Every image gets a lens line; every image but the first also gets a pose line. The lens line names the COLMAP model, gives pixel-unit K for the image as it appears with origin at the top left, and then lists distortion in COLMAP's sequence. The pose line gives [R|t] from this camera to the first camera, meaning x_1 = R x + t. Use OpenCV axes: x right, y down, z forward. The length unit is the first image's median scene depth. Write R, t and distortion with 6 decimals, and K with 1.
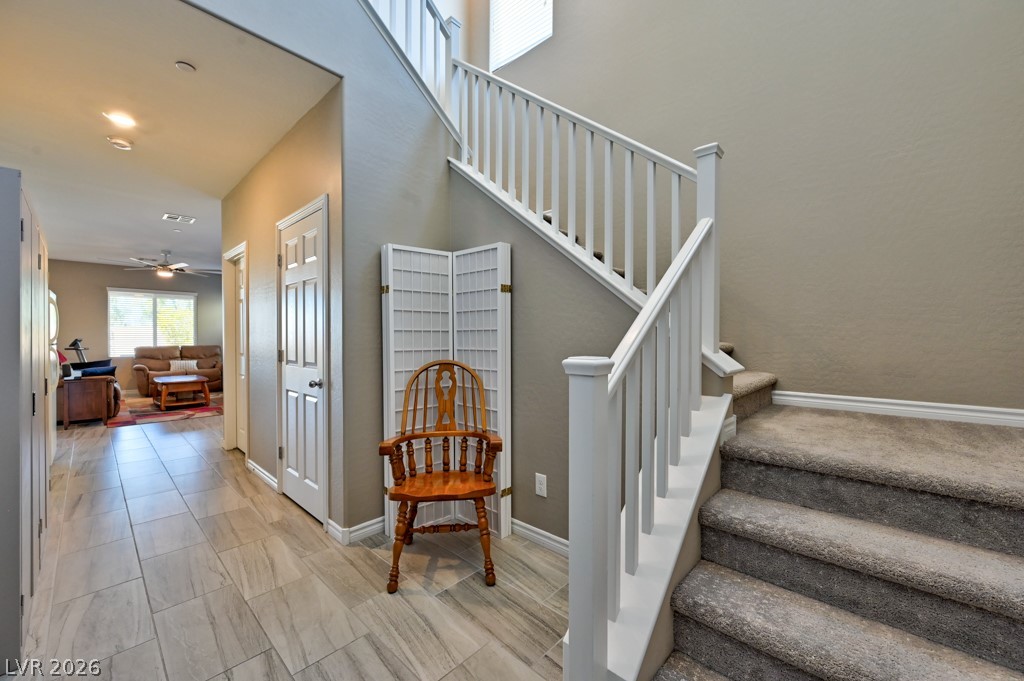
lens RADIAL K [[402.3, 0, 516.1], [0, 402.3, 339.6], [0, 0, 1]] dist [-0.000942, -0.000549]
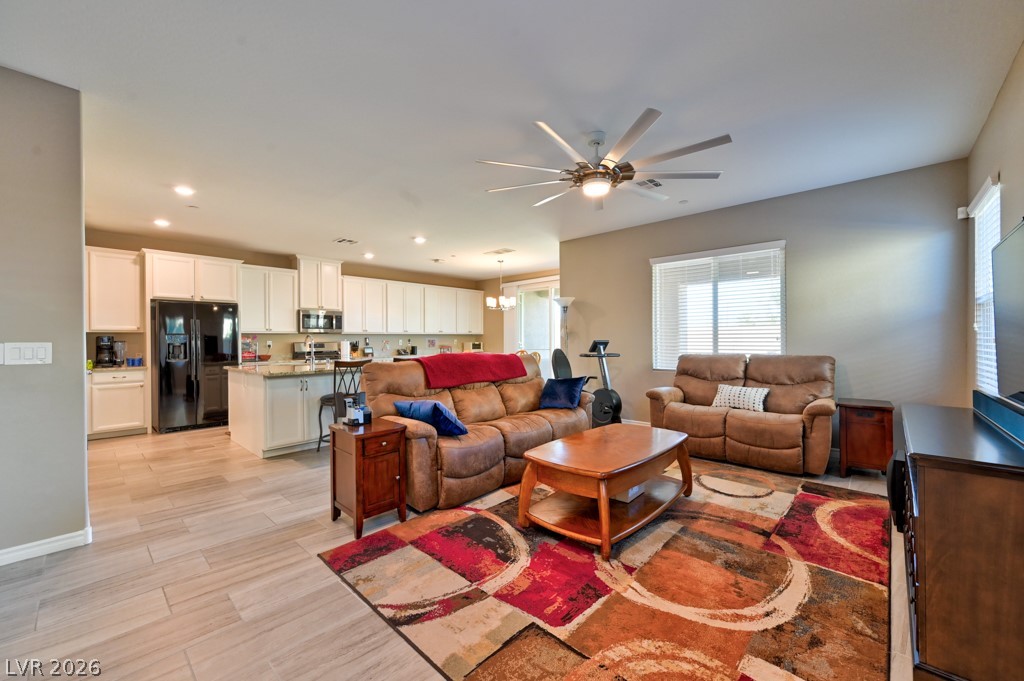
lens RADIAL K [[402.3, 0, 516.1], [0, 402.3, 339.6], [0, 0, 1]] dist [-0.000942, -0.000549]
pose [[0.005896, 0.002502, -0.999979, -0.355407], [0.000237, 0.999997, 0.002504, -0.004007], [0.999983, -0.000252, 0.005896, 0.726648]]
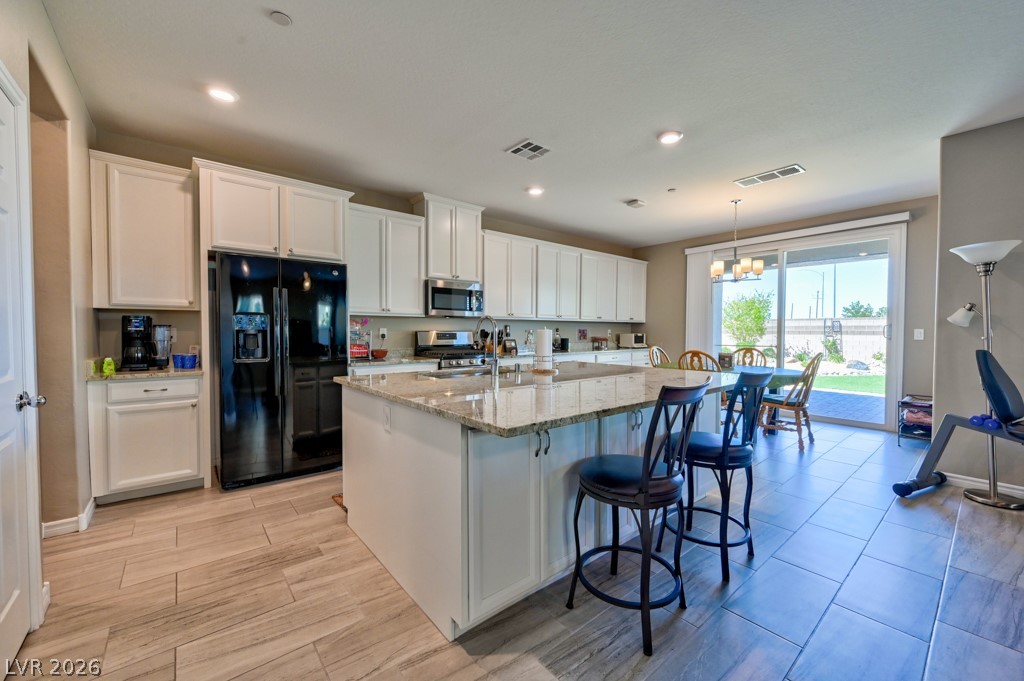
lens RADIAL K [[402.3, 0, 516.1], [0, 402.3, 339.6], [0, 0, 1]] dist [-0.000942, -0.000549]
pose [[-0.125672, 0.024978, -0.991757, -0.657374], [-0.011609, 0.999578, 0.026646, -0.000593], [0.992004, 0.014862, -0.125329, 0.482215]]
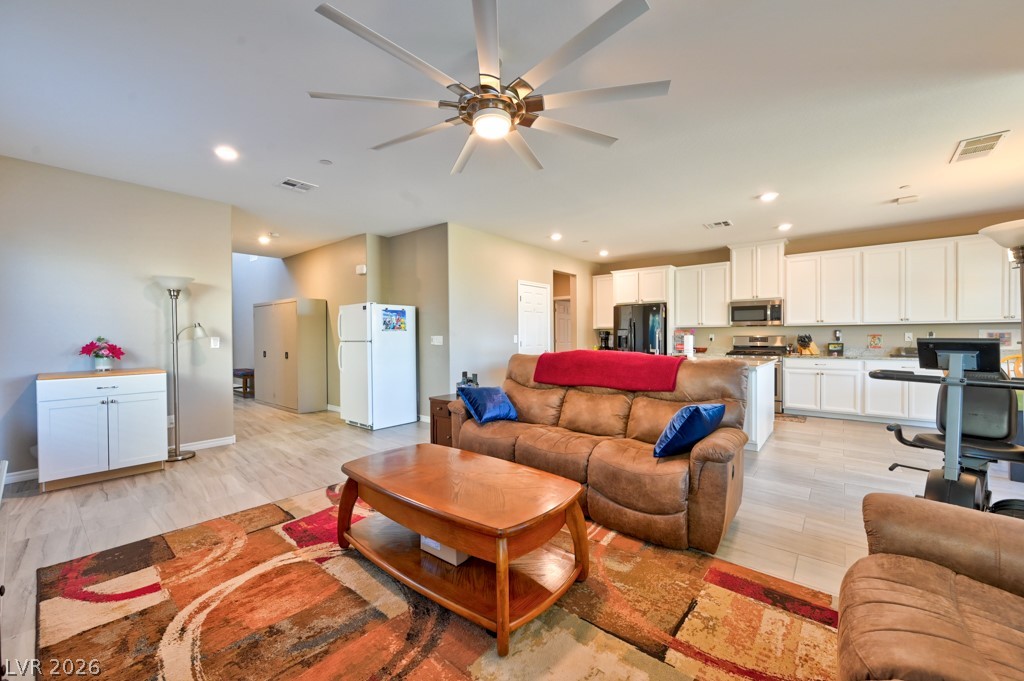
lens RADIAL K [[402.3, 0, 516.1], [0, 402.3, 339.6], [0, 0, 1]] dist [-0.000942, -0.000549]
pose [[-0.998018, 0.008197, -0.062396, -0.691144], [0.007120, 0.999822, 0.017467, -0.005939], [0.062528, 0.016988, -0.997899, 1.040670]]
